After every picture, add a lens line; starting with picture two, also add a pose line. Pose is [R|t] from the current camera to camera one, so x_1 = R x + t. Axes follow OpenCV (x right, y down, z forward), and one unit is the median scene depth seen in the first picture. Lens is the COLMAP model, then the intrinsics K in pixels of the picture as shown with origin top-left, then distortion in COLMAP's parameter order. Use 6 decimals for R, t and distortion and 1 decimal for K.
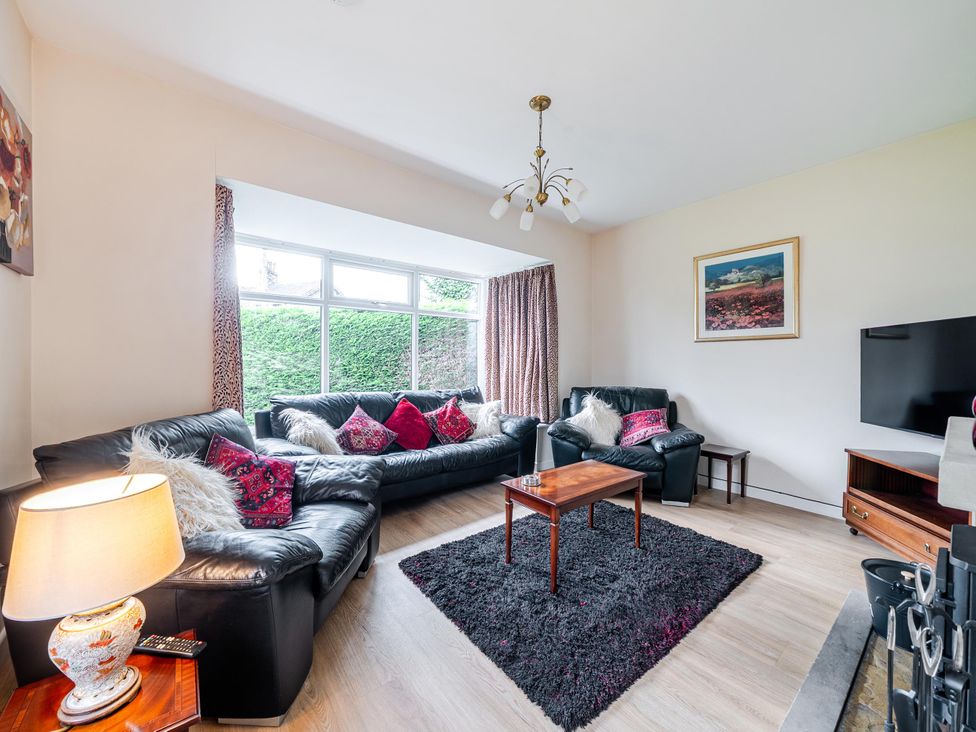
lens RADIAL K [[372.9, 0, 484.1], [0, 372.9, 368.7], [0, 0, 1]] dist [-0.005189, -0.000421]
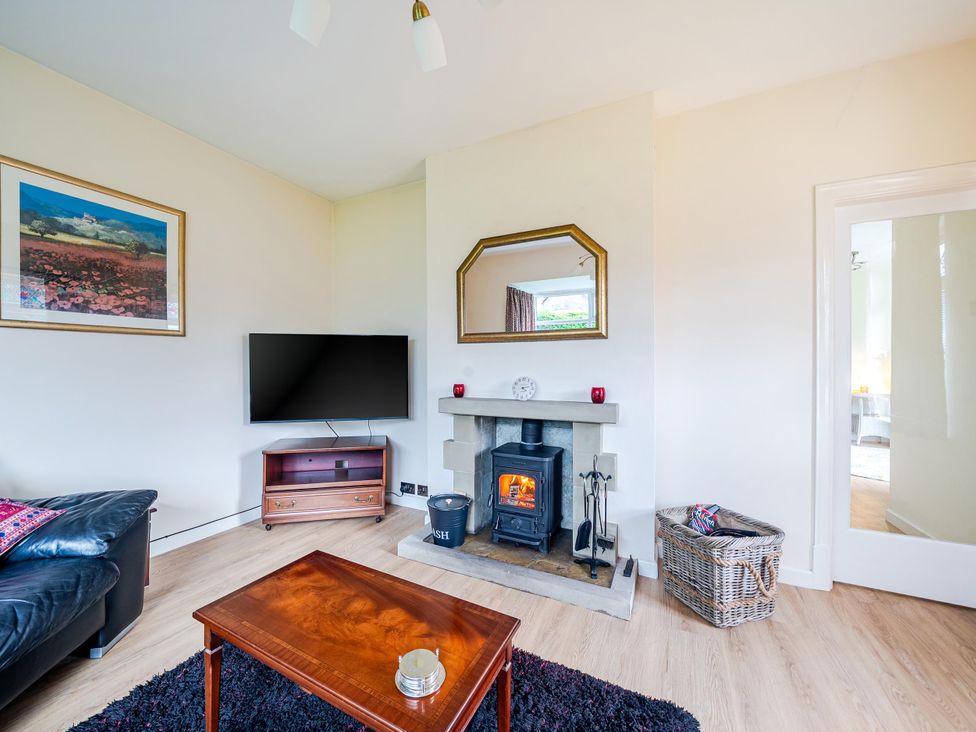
lens RADIAL K [[372.9, 0, 484.1], [0, 372.9, 368.7], [0, 0, 1]] dist [-0.005189, -0.000421]
pose [[-0.418365, -0.015643, 0.908144, -0.160316], [0.016727, 0.999549, 0.024923, -0.018900], [-0.908125, 0.025618, -0.417915, 0.684683]]
